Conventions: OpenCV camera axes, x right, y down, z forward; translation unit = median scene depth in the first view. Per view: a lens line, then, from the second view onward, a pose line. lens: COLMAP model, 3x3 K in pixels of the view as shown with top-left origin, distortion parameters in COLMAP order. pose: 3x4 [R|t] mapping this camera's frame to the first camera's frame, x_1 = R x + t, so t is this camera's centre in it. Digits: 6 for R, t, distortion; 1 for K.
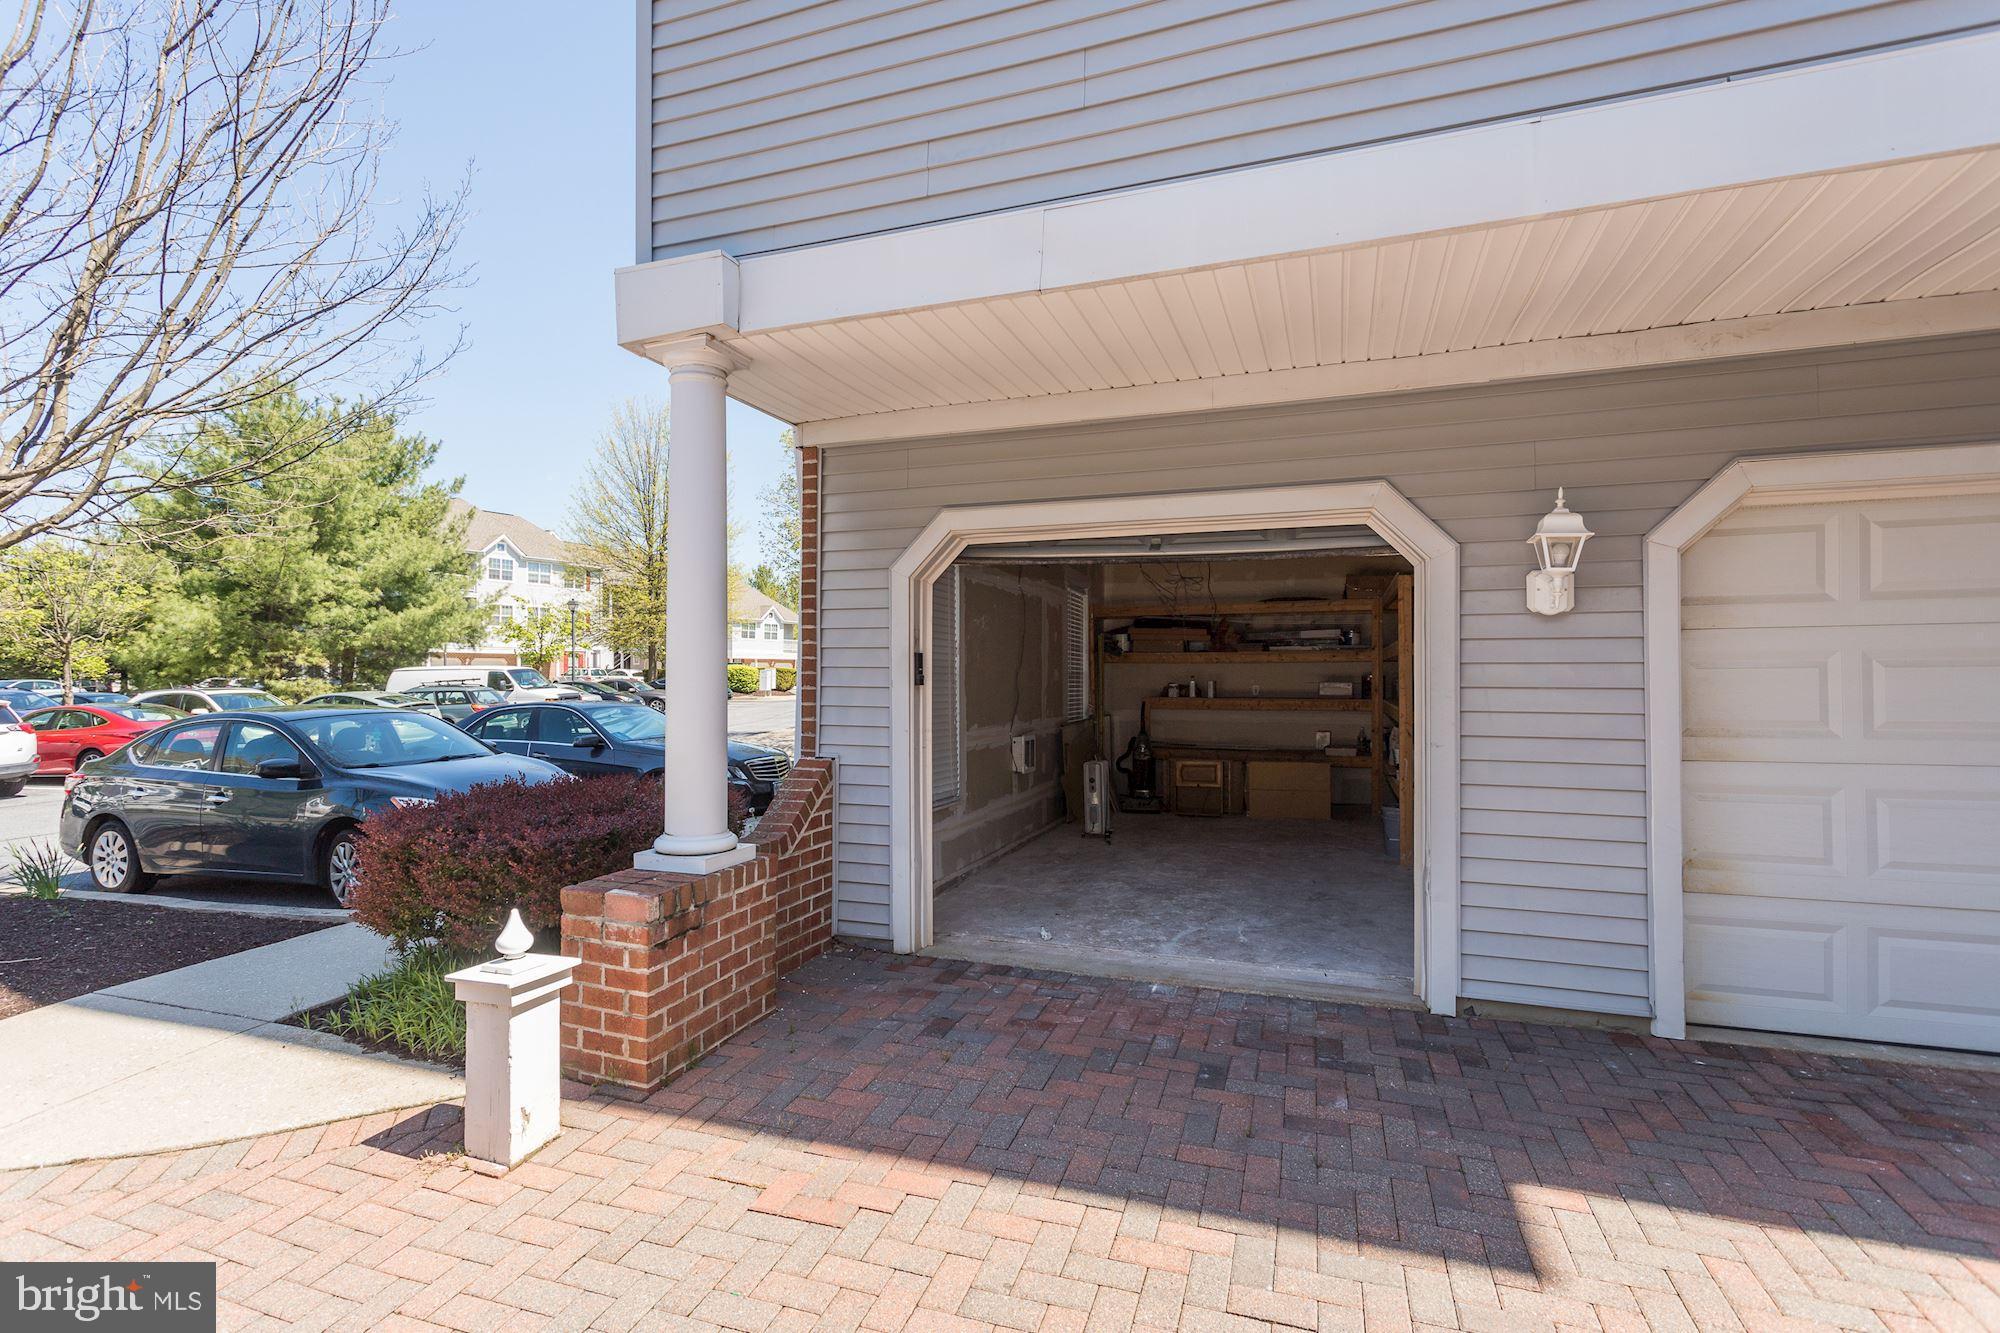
lens RADIAL K [[973.1, 0, 1013.0], [0, 973.1, 670.5], [0, 0, 1]] dist [-0.046906, 0.021631]
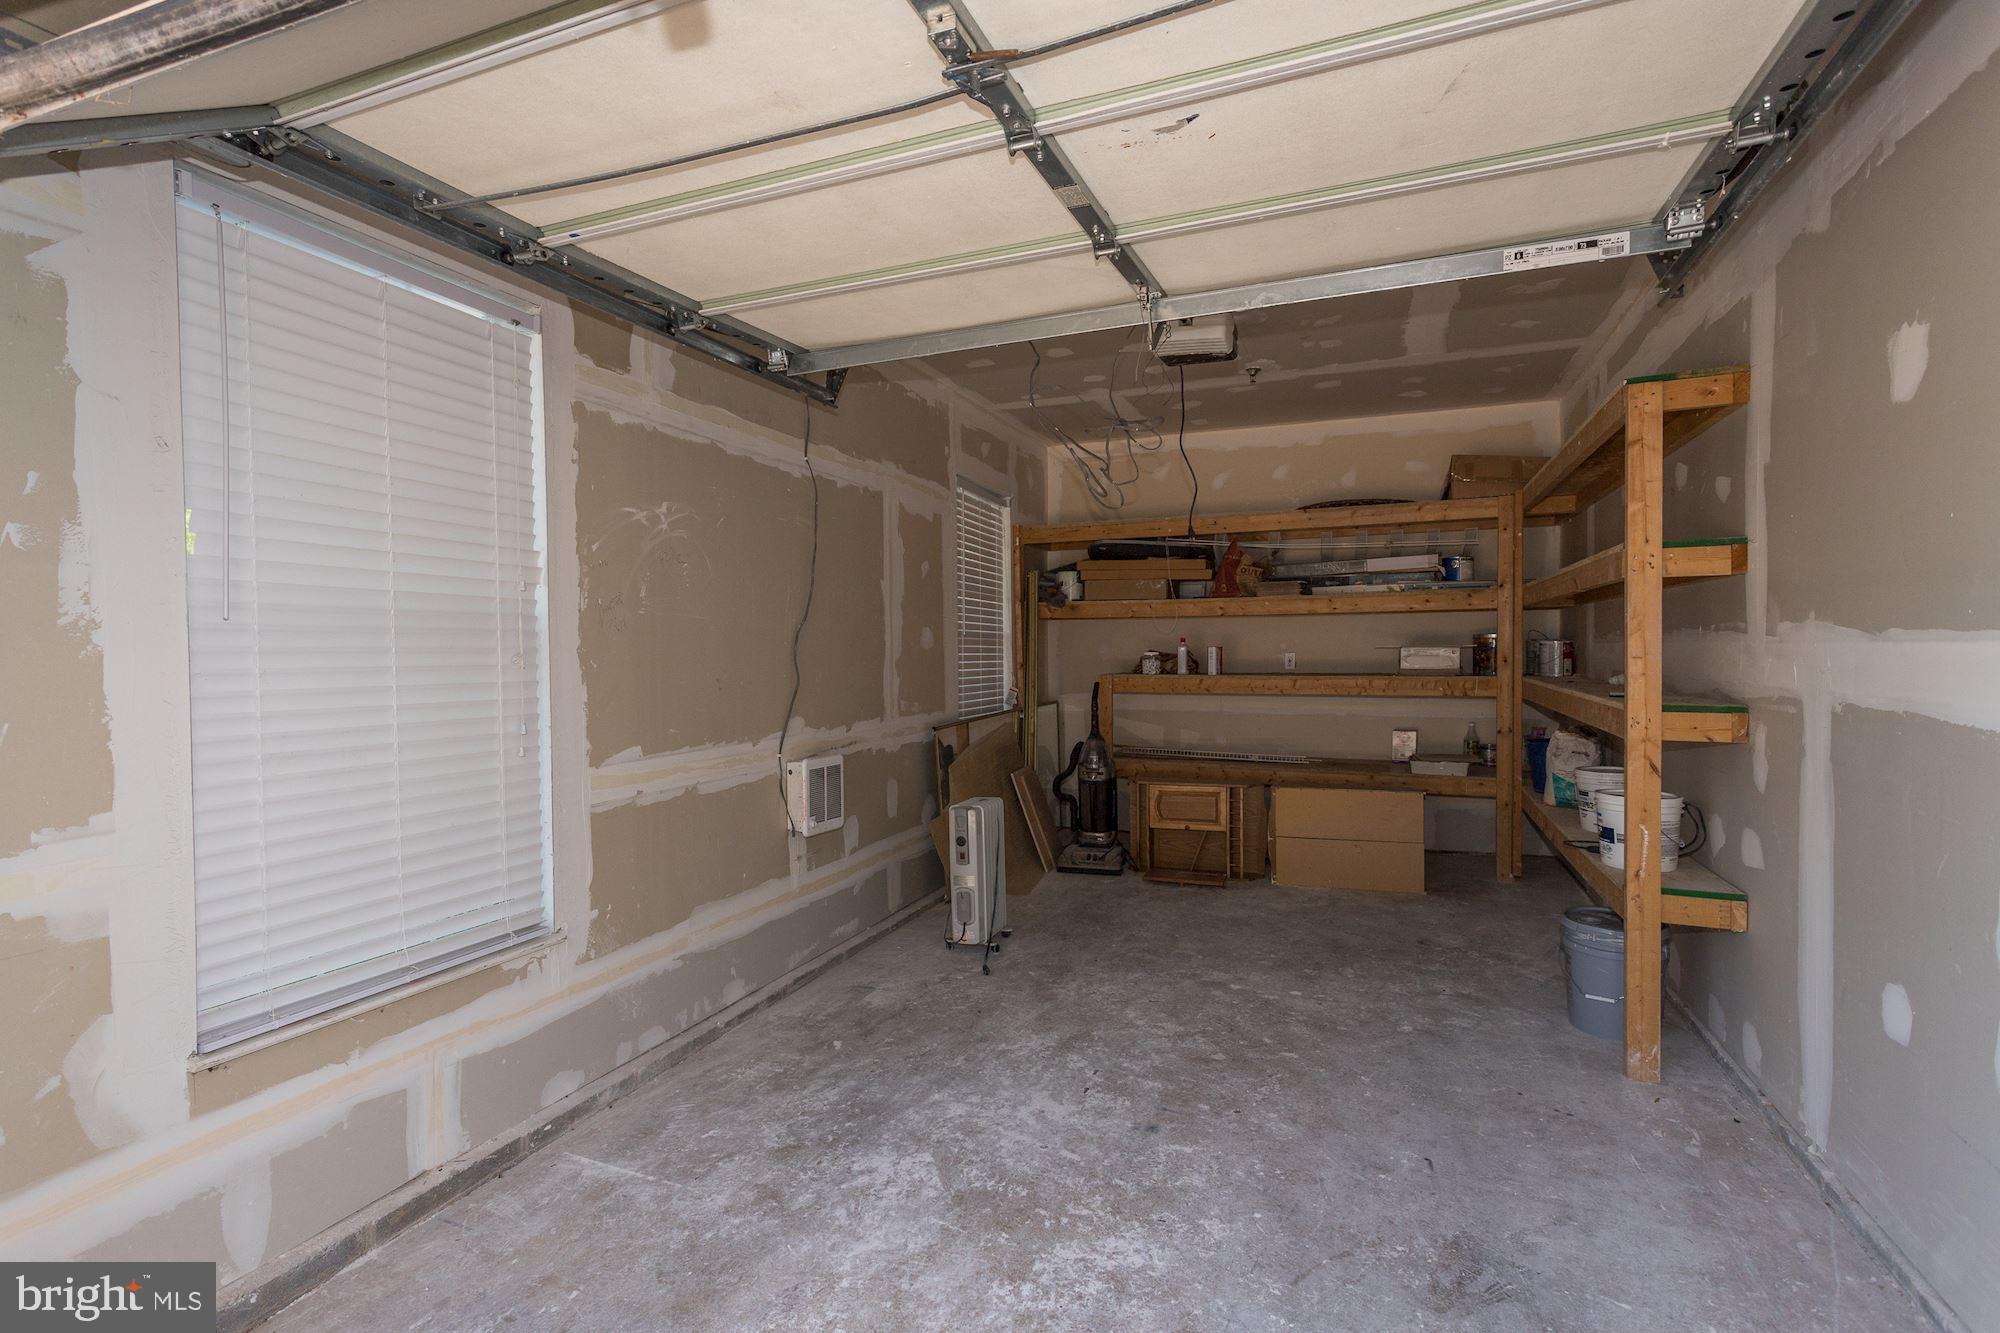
lens RADIAL K [[973.1, 0, 1005.1], [0, 973.1, 679.1], [0, 0, 1]] dist [-0.046906, 0.021631]
pose [[0.998792, -0.008631, -0.048376, 0.109775], [0.010496, 0.999206, 0.038440, 0.006852], [0.048006, -0.038901, 0.998089, 0.417140]]
